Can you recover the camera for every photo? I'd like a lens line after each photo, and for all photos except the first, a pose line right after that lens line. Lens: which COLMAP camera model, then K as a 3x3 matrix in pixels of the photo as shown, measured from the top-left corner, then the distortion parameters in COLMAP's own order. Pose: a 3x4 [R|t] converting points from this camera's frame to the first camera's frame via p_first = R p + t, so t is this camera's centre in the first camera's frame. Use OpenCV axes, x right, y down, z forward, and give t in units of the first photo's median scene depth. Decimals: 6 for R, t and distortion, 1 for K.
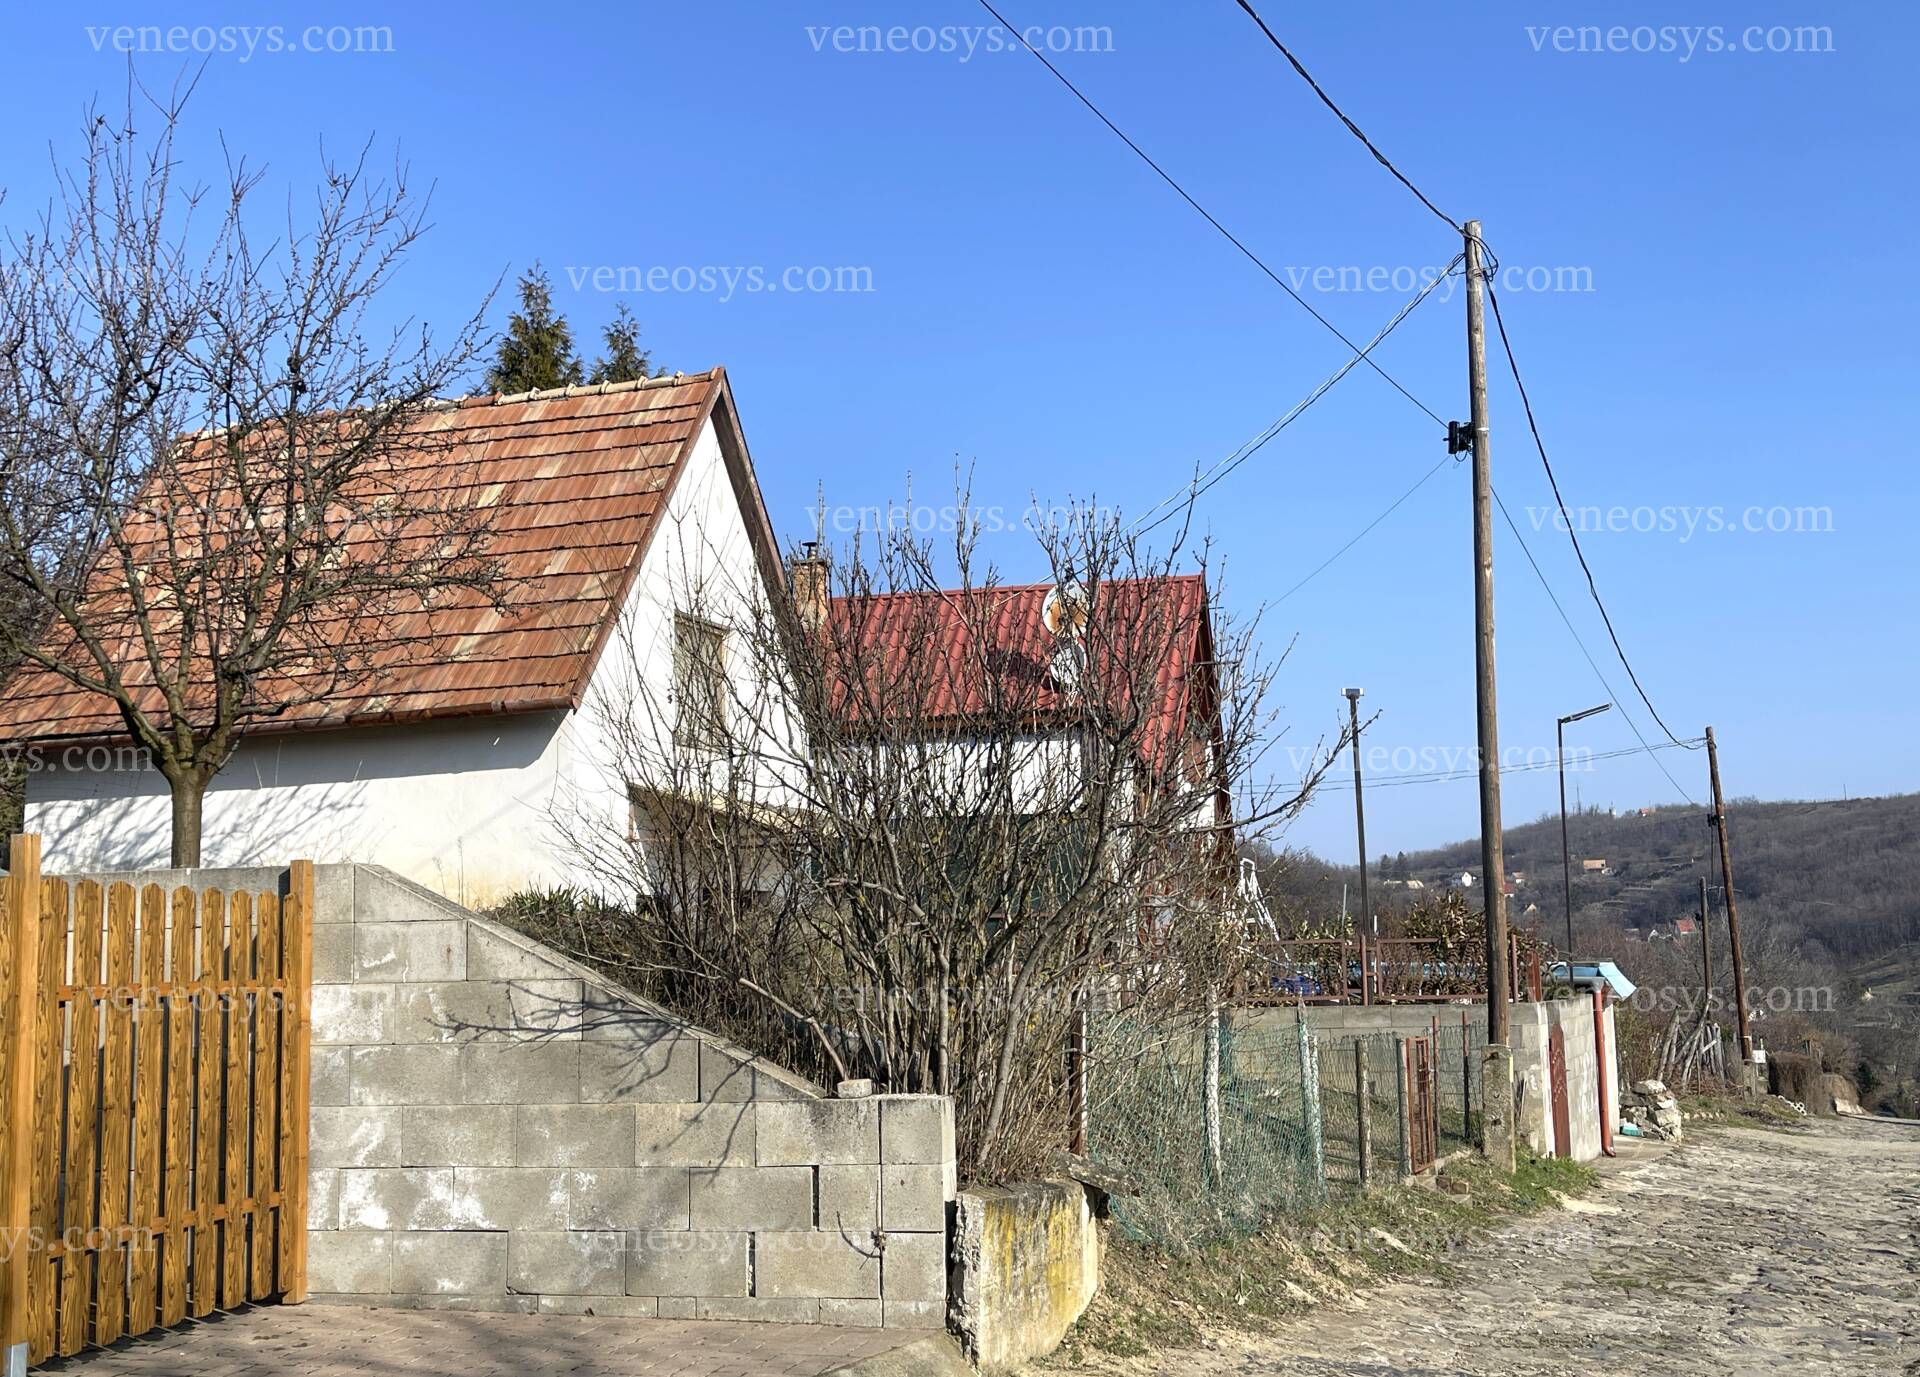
lens RADIAL K [[2067.2, 0, 954.6], [0, 2067.2, 753.6], [0, 0, 1]] dist [0.057361, 0.000000]
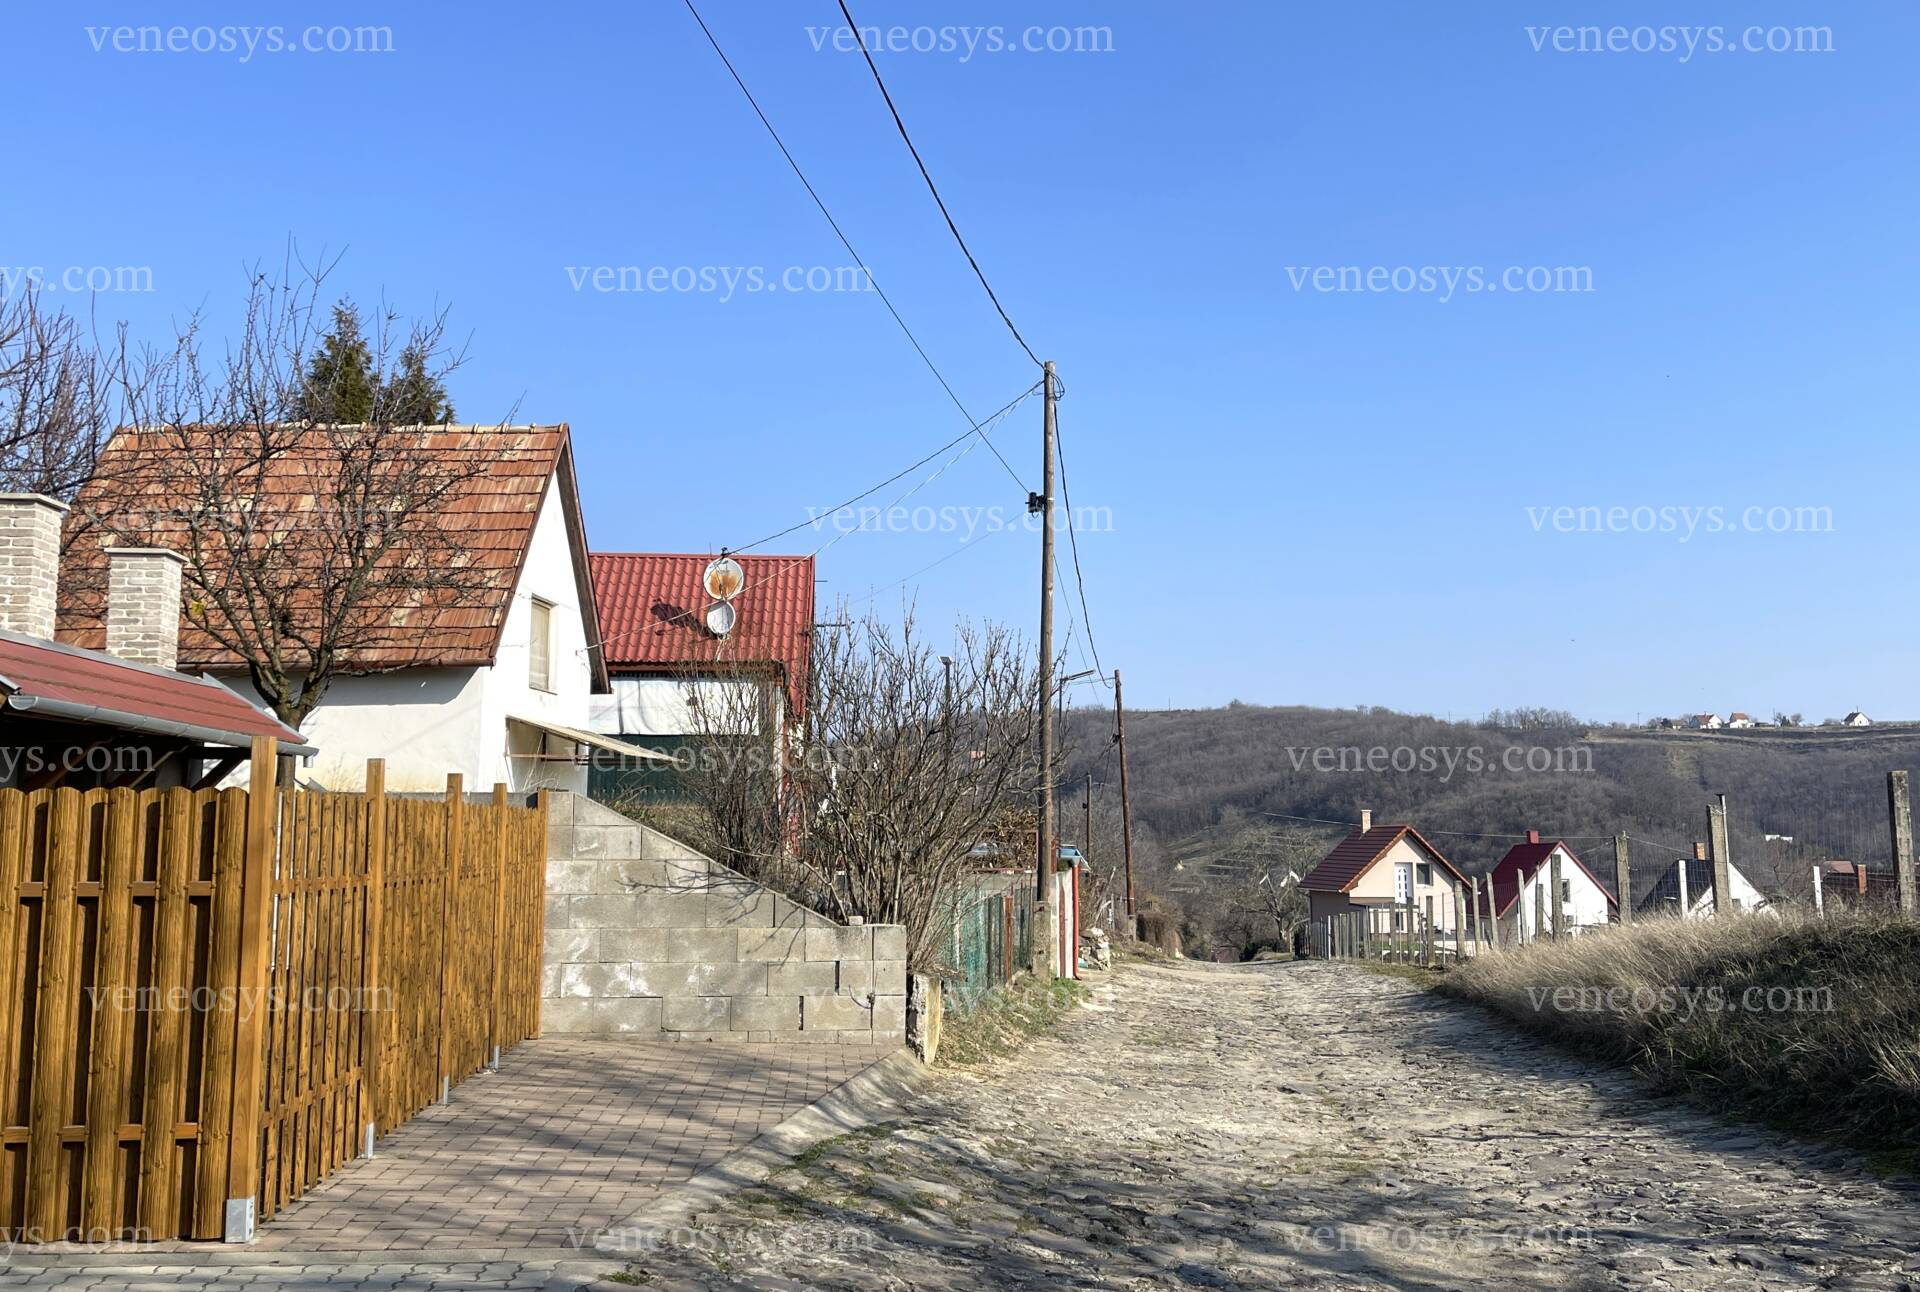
lens RADIAL K [[1784.7, 0, 962.2], [0, 1784.7, 642.7], [0, 0, 1]] dist [0.099604, 0.000000]
pose [[0.958035, 0.052864, 0.281733, -0.416196], [-0.051724, 0.998595, -0.011489, -0.076433], [-0.281945, -0.003565, 0.959424, -0.582360]]
